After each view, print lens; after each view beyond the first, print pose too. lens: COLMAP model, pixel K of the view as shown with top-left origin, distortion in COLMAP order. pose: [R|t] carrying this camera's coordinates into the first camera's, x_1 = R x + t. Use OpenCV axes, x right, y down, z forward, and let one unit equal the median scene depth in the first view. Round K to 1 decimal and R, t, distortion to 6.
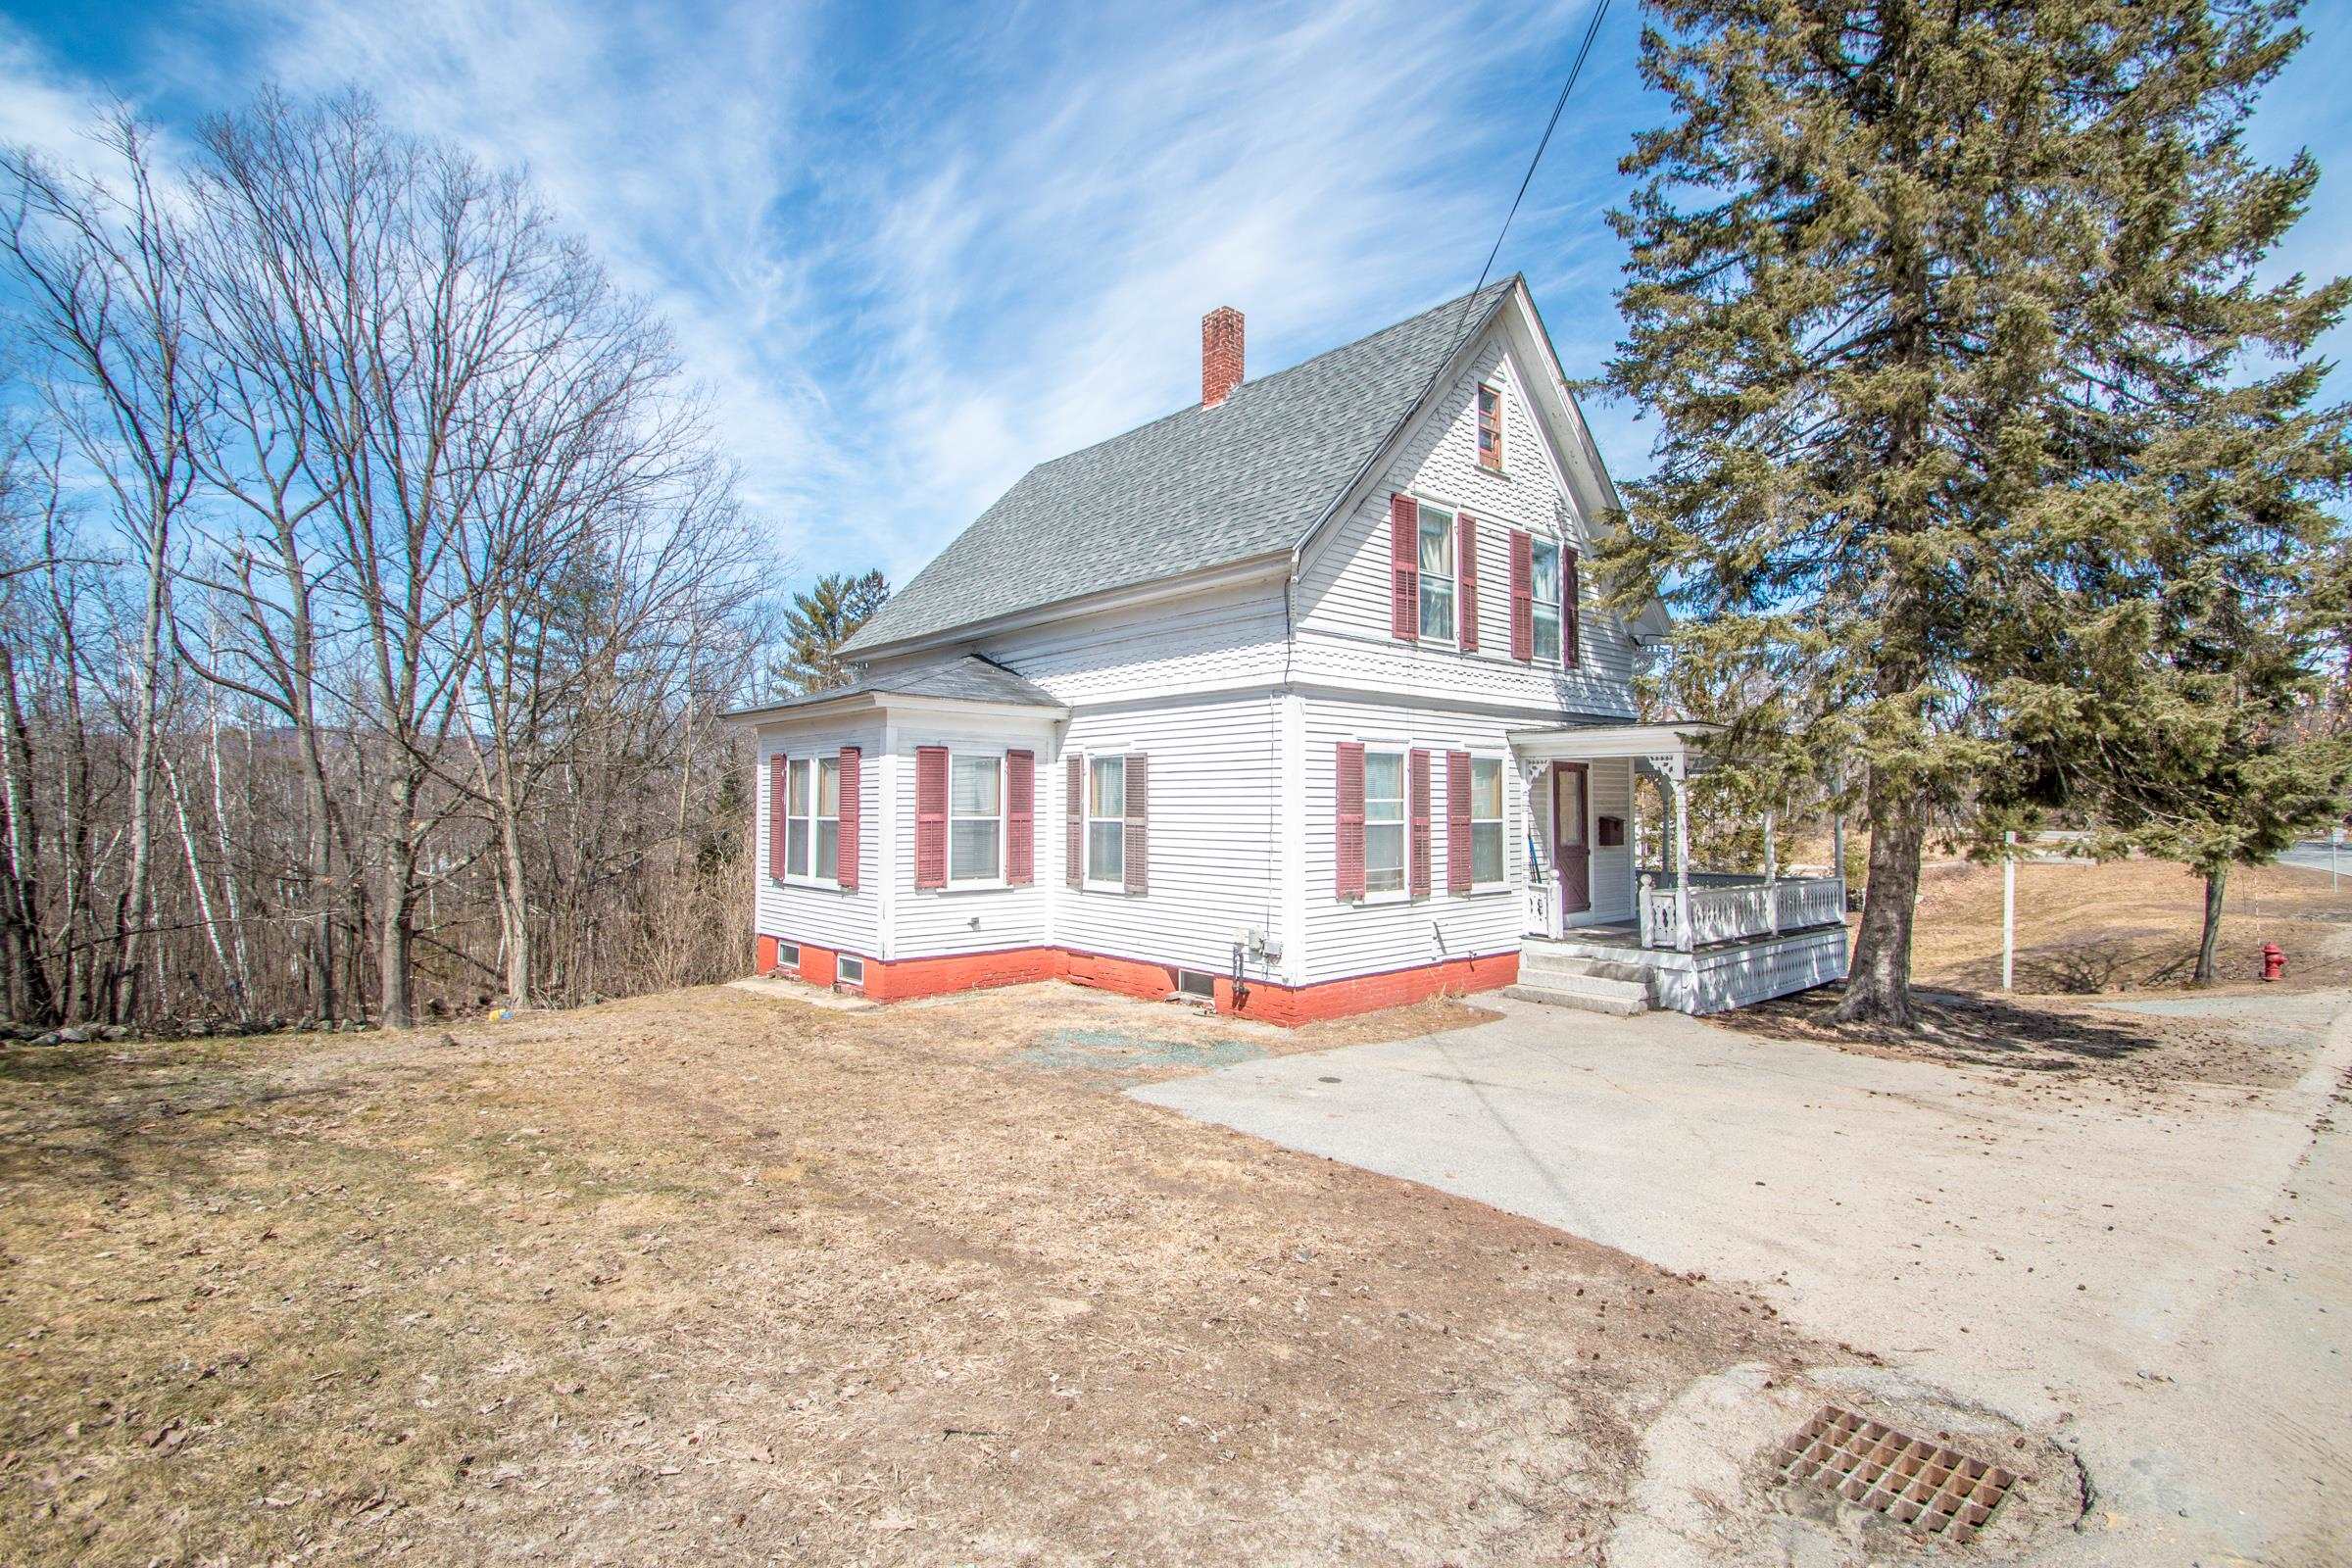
lens RADIAL K [[1129.8, 0, 1179.7], [0, 1129.8, 776.7], [0, 0, 1]] dist [0.000948, -0.011454]
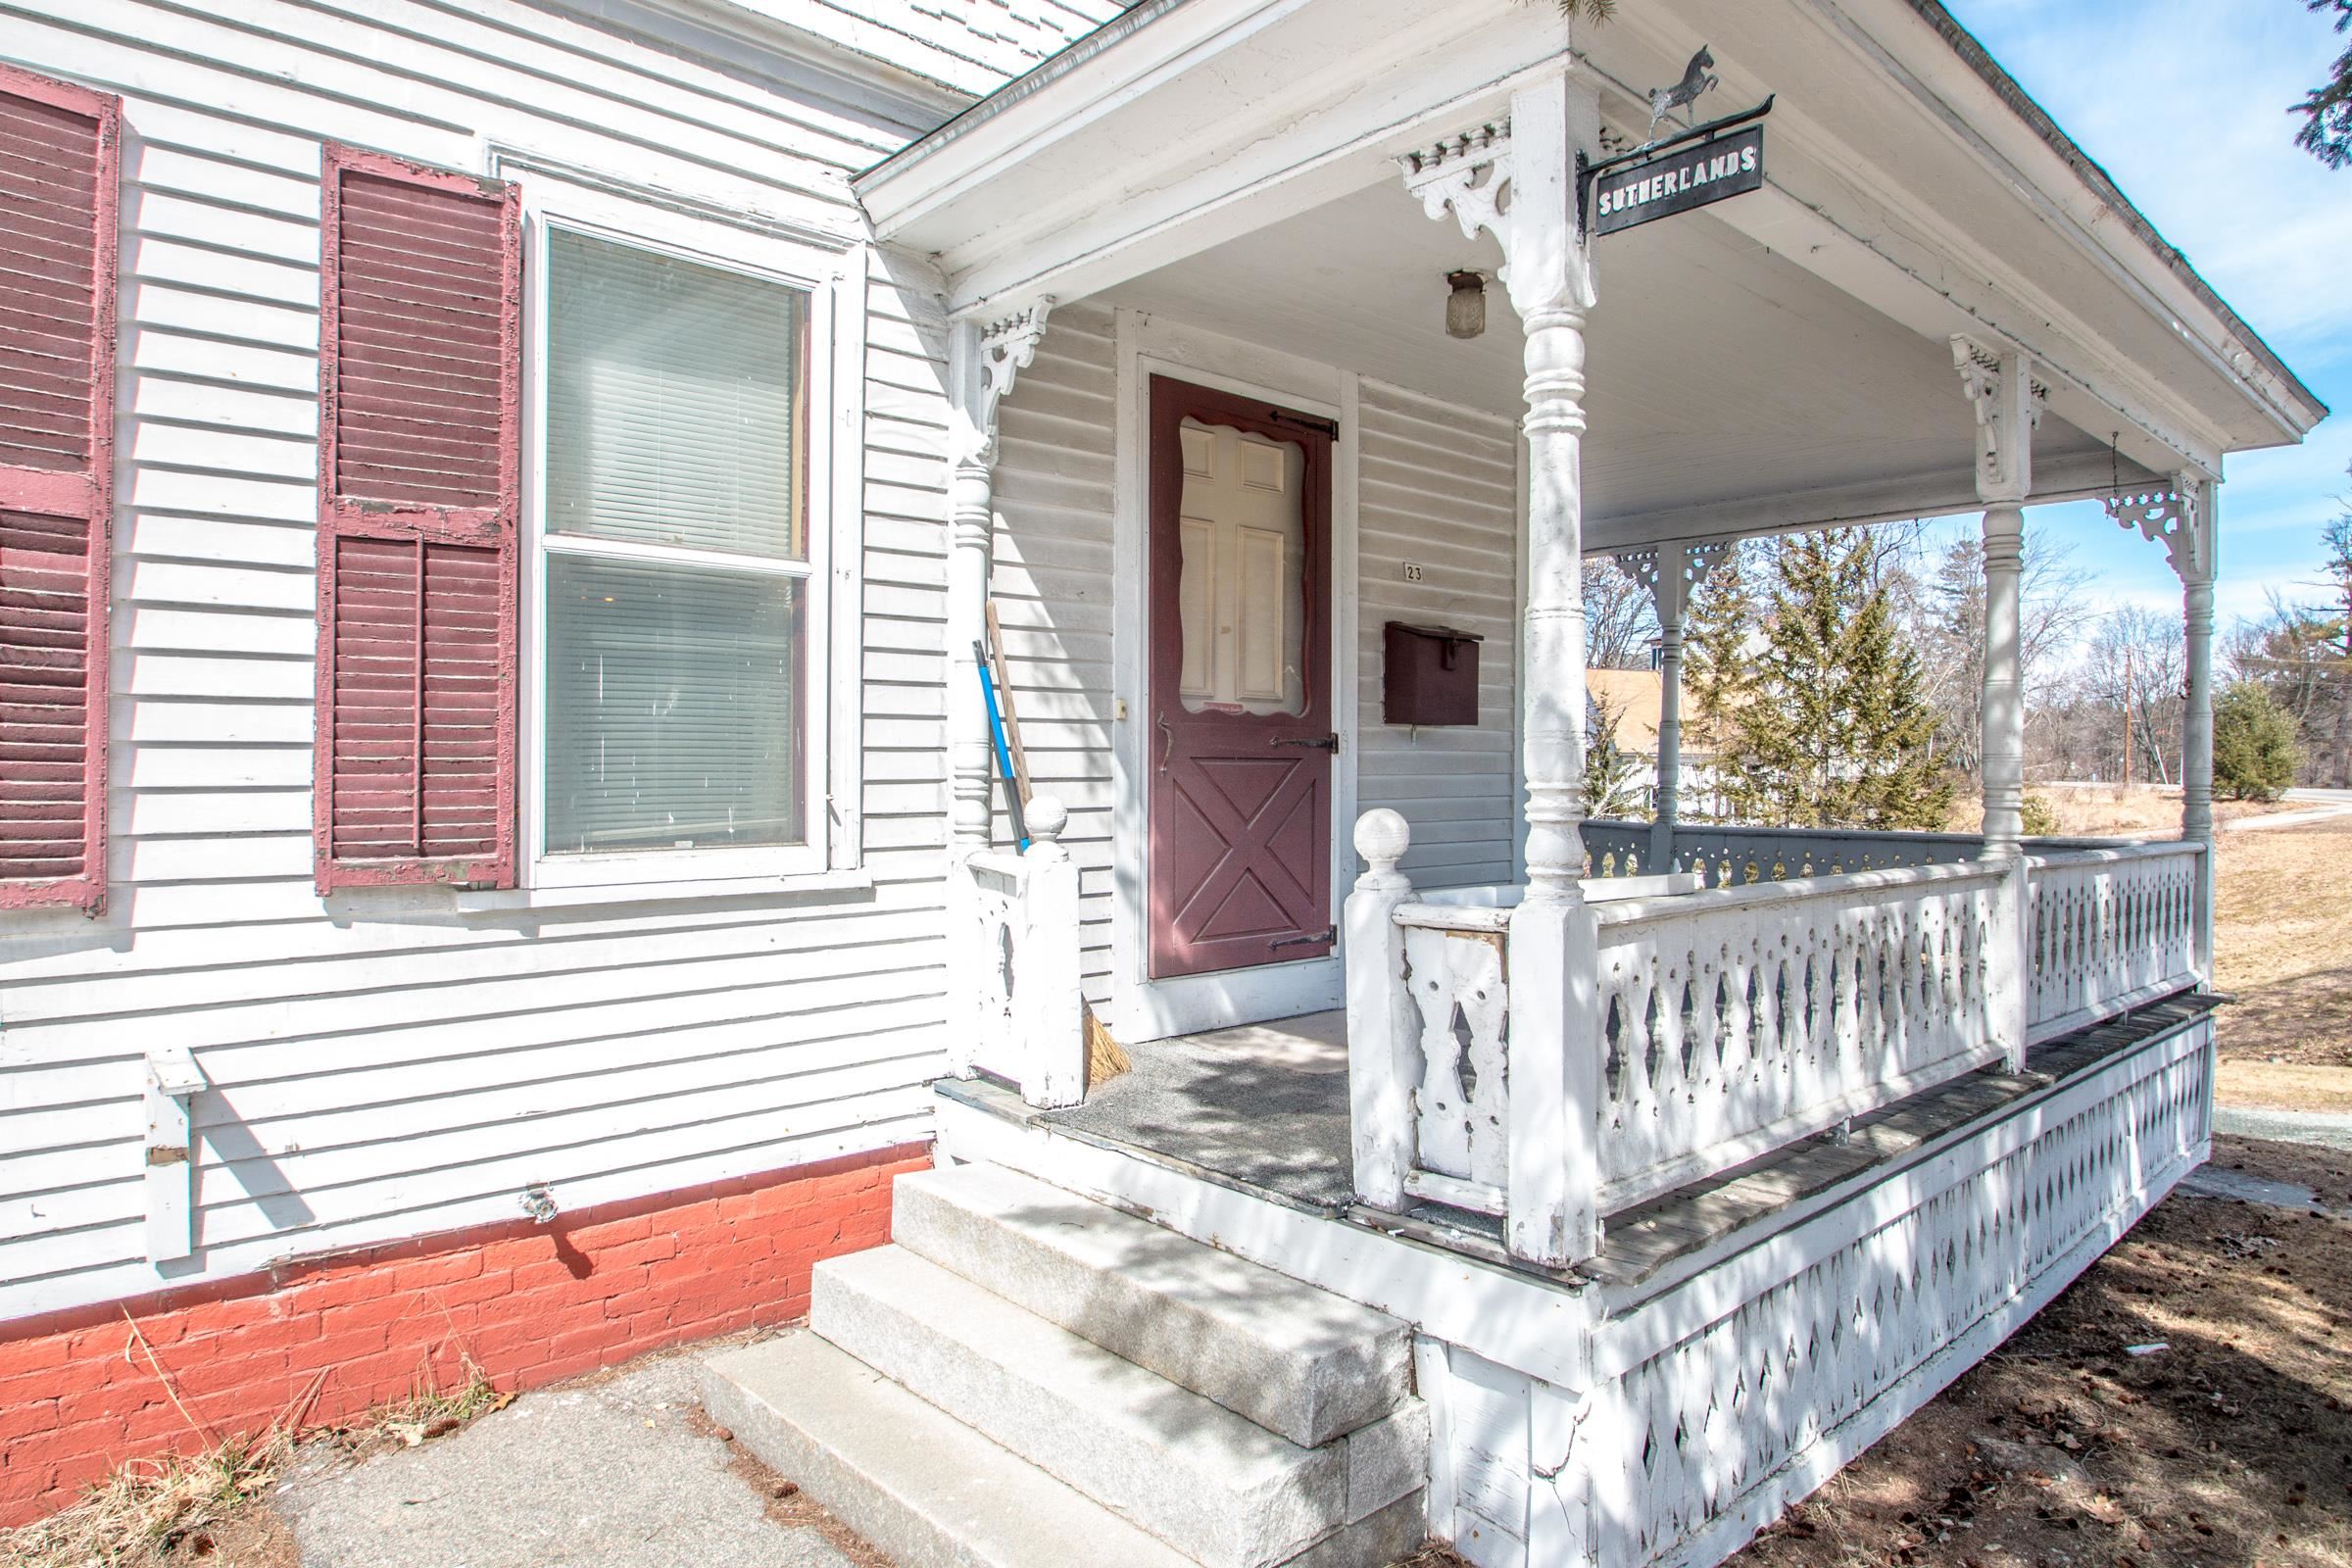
lens RADIAL K [[1402.7, 0, 1175.2], [0, 1402.7, 777.0], [0, 0, 1]] dist [-0.042640, -0.002006]
pose [[0.999993, 0.003574, -0.000983, 0.358403], [-0.003536, 0.999331, 0.036388, 0.069205], [0.001112, -0.036385, 0.999337, 0.729784]]
